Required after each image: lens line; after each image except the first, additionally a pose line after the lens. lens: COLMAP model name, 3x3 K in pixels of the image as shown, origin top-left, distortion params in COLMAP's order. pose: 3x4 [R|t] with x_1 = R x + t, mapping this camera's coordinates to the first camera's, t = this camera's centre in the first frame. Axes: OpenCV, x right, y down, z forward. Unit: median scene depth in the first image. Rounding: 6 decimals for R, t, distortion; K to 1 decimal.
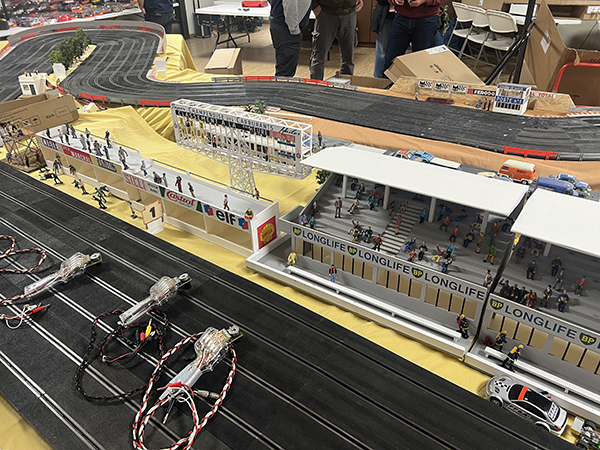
lens RADIAL K [[453.0, 0, 302.5], [0, 453.0, 225.9], [0, 0, 1]] dist [0.047538, -0.065004]
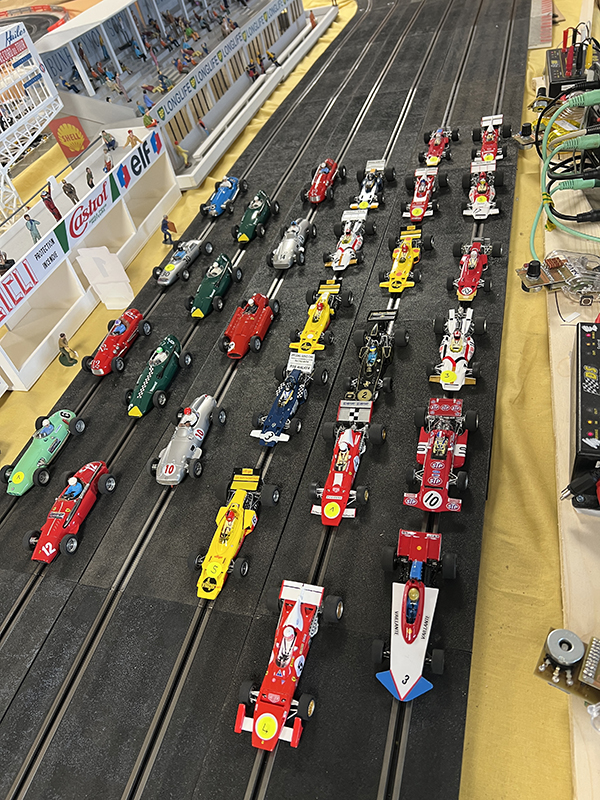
lens RADIAL K [[604.0, 0, 306.8], [0, 604.0, 405.0], [0, 0, 1]] dist [0.047538, -0.065004]
pose [[-0.349453, -0.601141, 0.718687, -1.143697], [0.628814, 0.418175, 0.655533, -0.308479], [-0.694605, 0.680999, 0.231874, 0.924048]]
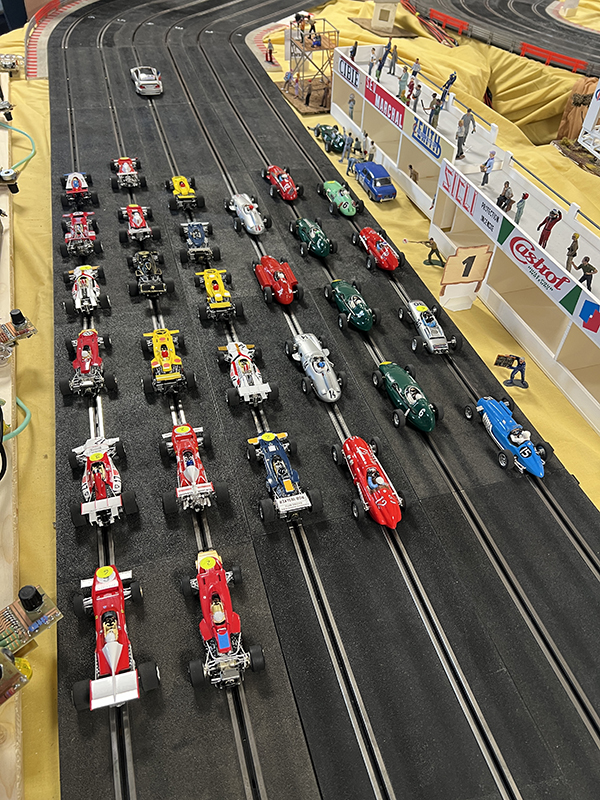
lens RADIAL K [[604.0, 0, 299.8], [0, 604.0, 395.7], [0, 0, 1]] dist [0.047538, -0.065004]
pose [[0.799458, 0.452827, -0.394734, -0.181723], [-0.348991, 0.884940, 0.308363, -0.053541], [0.488951, -0.108764, 0.865504, 0.402969]]
